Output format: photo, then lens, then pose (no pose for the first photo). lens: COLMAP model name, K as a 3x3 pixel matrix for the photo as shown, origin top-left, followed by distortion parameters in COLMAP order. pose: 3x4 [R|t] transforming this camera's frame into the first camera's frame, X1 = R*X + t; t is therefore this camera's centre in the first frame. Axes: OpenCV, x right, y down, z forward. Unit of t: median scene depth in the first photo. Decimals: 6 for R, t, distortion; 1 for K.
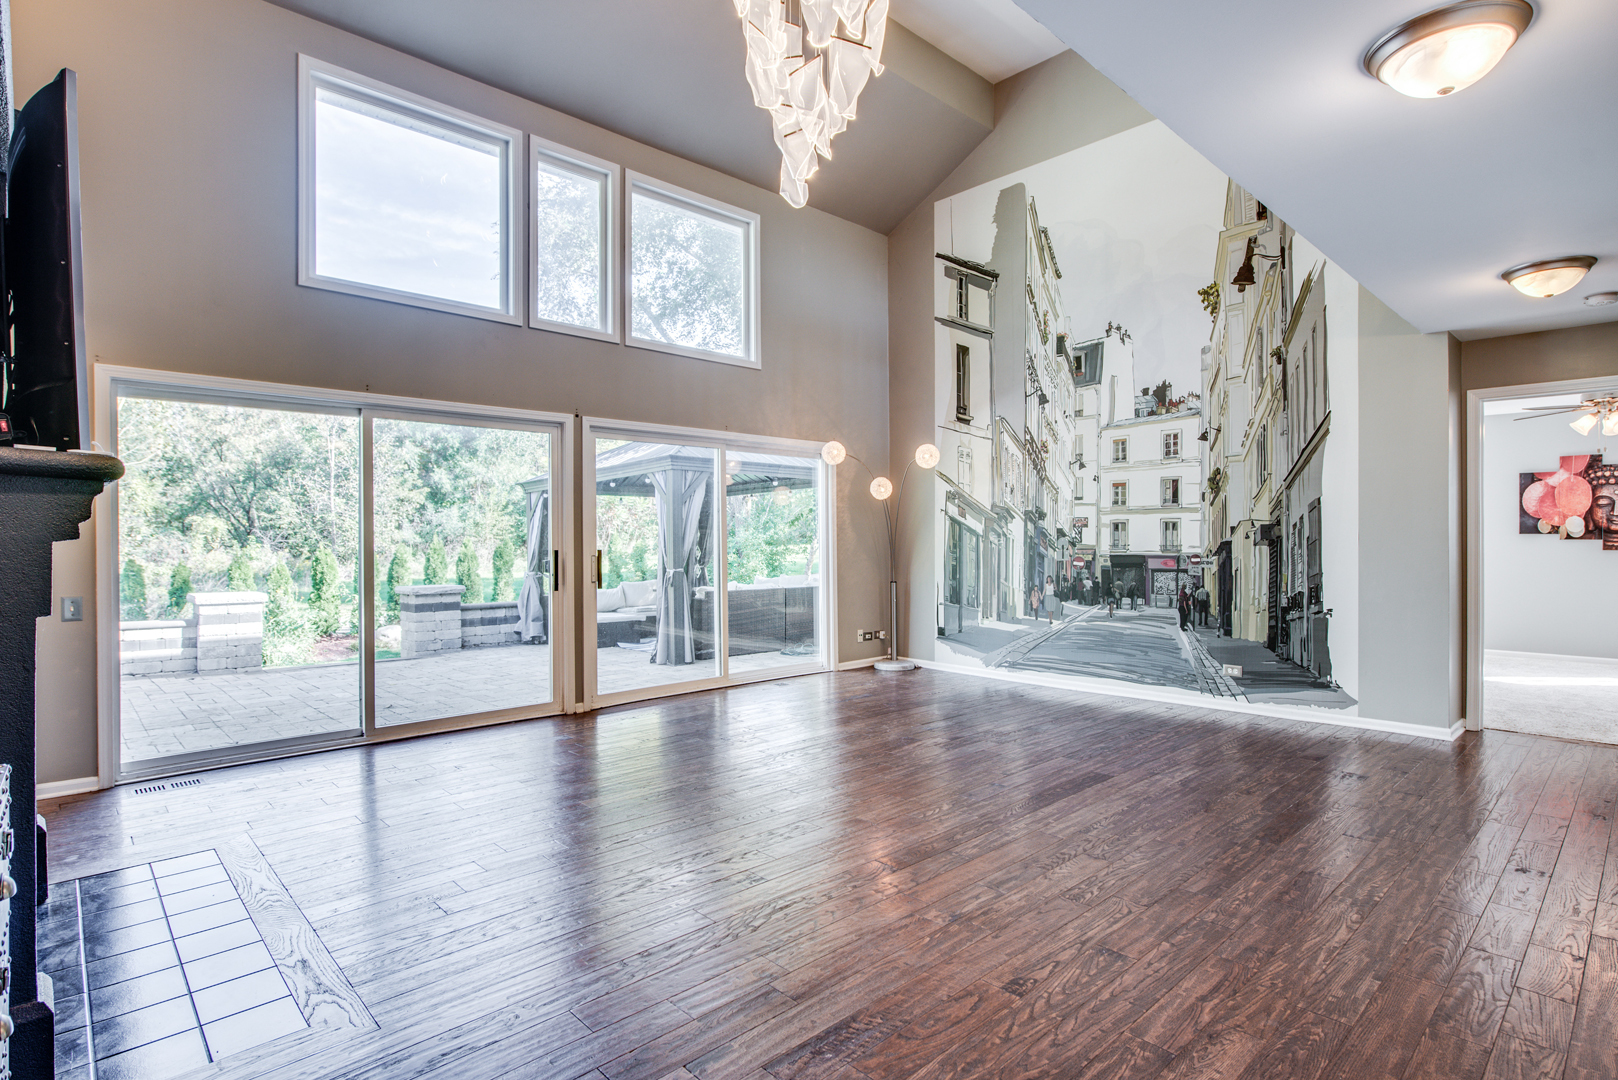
lens RADIAL K [[809.5, 0, 812.0], [0, 809.5, 540.5], [0, 0, 1]] dist [-0.000139, 0.000424]
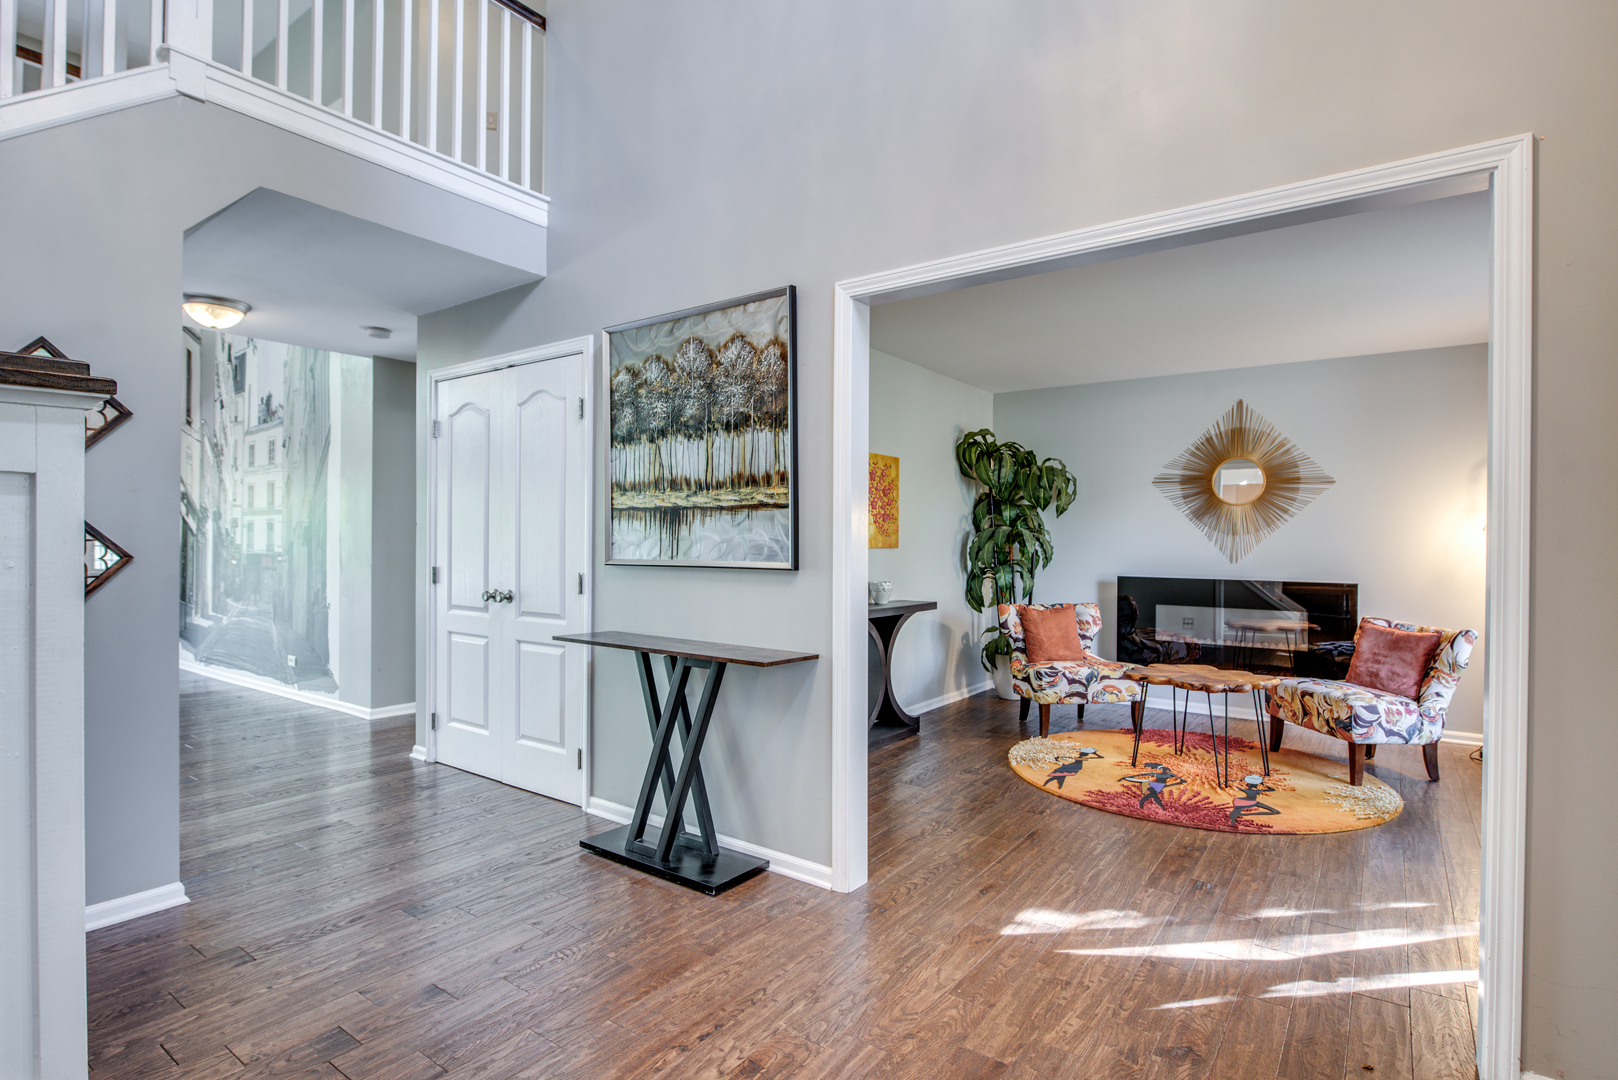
lens RADIAL K [[809.5, 0, 807.2], [0, 809.5, 539.9], [0, 0, 1]] dist [-0.000139, 0.000424]
pose [[0.983568, 0.011306, 0.180186, 1.261284], [-0.010197, 0.999923, -0.007079, -0.001008], [-0.180252, 0.005125, 0.983607, -0.240623]]
